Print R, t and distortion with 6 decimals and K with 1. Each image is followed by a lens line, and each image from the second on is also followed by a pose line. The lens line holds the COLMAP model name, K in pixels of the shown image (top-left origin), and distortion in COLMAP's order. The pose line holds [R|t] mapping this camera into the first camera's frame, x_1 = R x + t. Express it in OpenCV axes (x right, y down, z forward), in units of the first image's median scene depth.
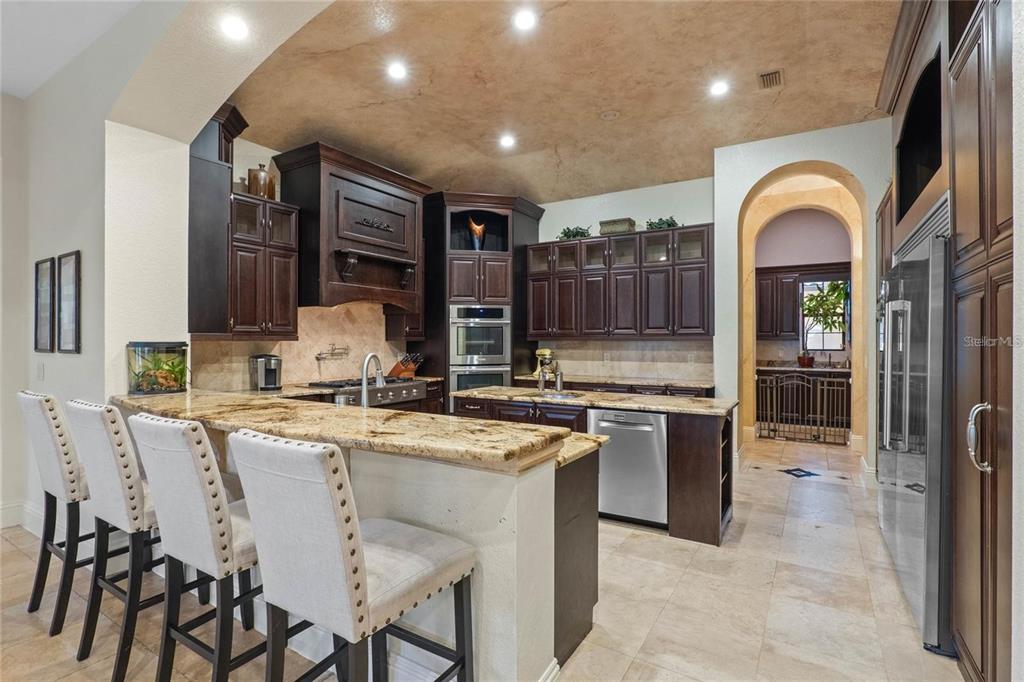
lens RADIAL K [[480.9, 0, 516.6], [0, 480.9, 340.8], [0, 0, 1]] dist [-0.022575, 0.000024]
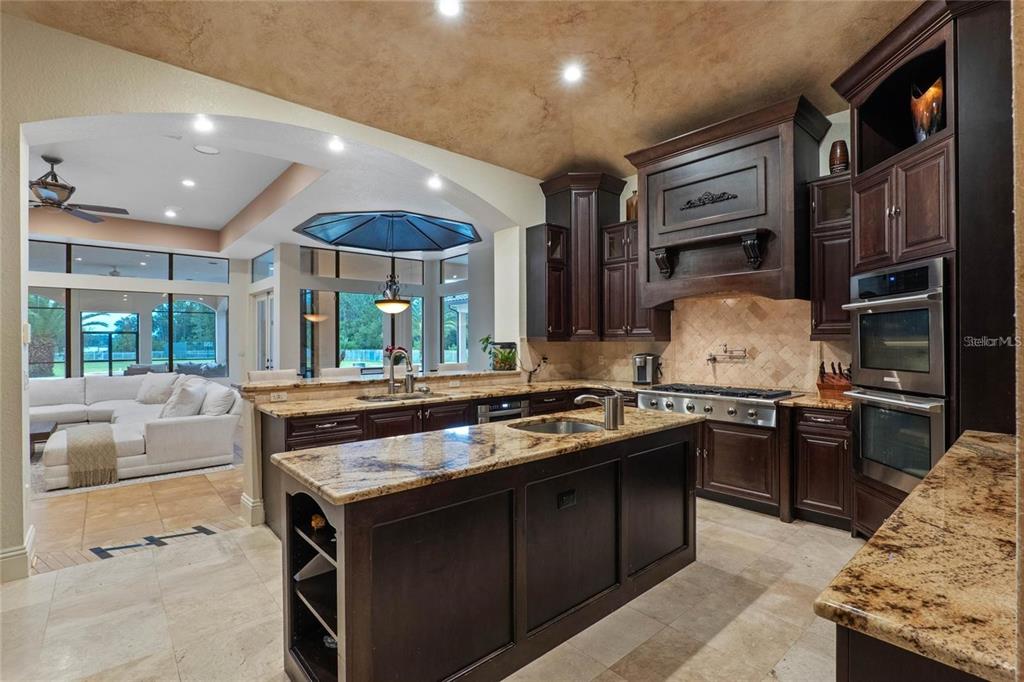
lens RADIAL K [[480.9, 0, 516.6], [0, 480.9, 340.8], [0, 0, 1]] dist [-0.022575, 0.000024]
pose [[-0.290581, -0.002880, -0.956846, 0.567579], [-0.000008, 0.999995, -0.003008, 0.001927], [0.956851, -0.000866, -0.290579, 0.895396]]
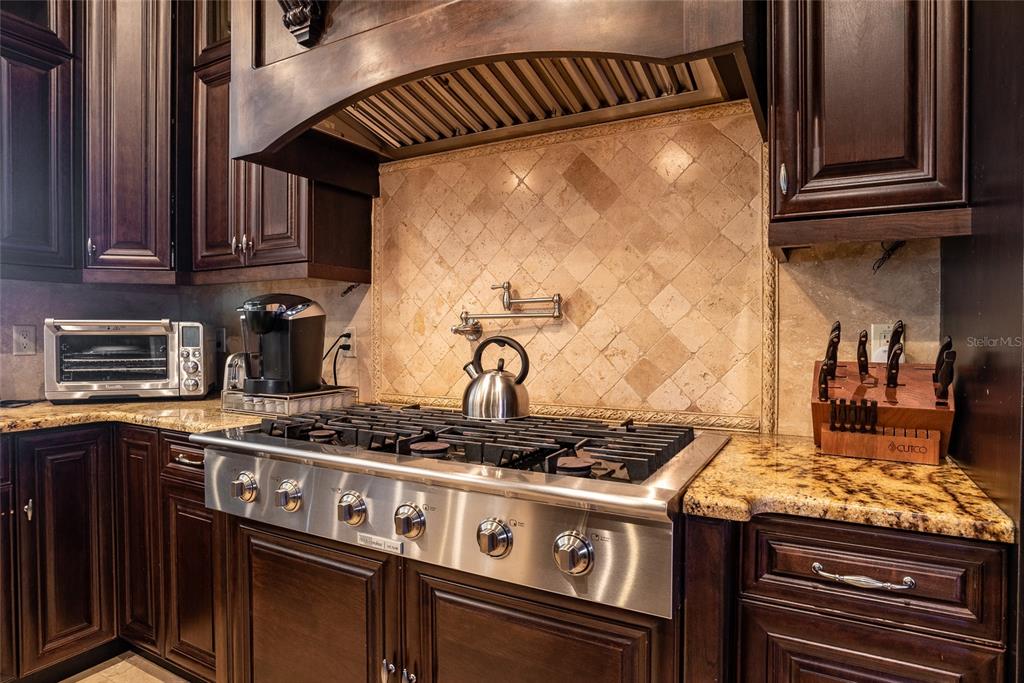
lens RADIAL K [[572.4, 0, 510.8], [0, 572.4, 318.2], [0, 0, 1]] dist [-0.042138, -0.000065]
pose [[0.041967, -0.023482, -0.998843, -0.031933], [-0.001194, 0.999722, -0.023553, 0.035176], [0.999118, 0.002181, 0.041927, 0.996176]]
